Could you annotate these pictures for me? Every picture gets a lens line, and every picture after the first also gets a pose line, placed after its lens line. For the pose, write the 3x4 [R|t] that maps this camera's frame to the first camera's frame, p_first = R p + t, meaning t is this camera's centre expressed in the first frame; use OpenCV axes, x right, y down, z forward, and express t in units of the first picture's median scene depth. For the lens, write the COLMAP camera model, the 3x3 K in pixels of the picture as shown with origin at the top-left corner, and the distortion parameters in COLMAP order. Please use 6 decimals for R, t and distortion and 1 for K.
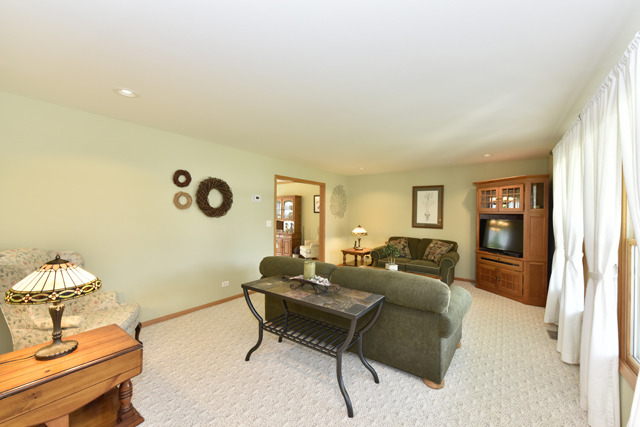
lens RADIAL K [[252.7, 0, 320.5], [0, 252.7, 216.5], [0, 0, 1]] dist [-0.006830, -0.000232]
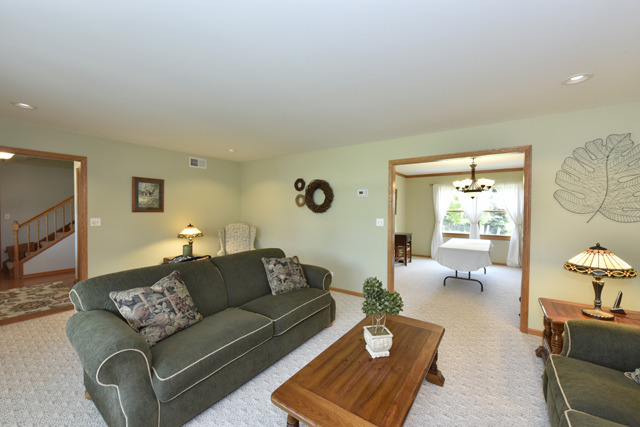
lens RADIAL K [[252.7, 0, 322.7], [0, 252.7, 213.3], [0, 0, 1]] dist [-0.006830, -0.000232]
pose [[0.013397, 0.020741, -0.999695, 0.757627], [-0.009788, 0.999740, 0.020611, -0.021783], [0.999862, 0.009509, 0.013596, 1.001018]]
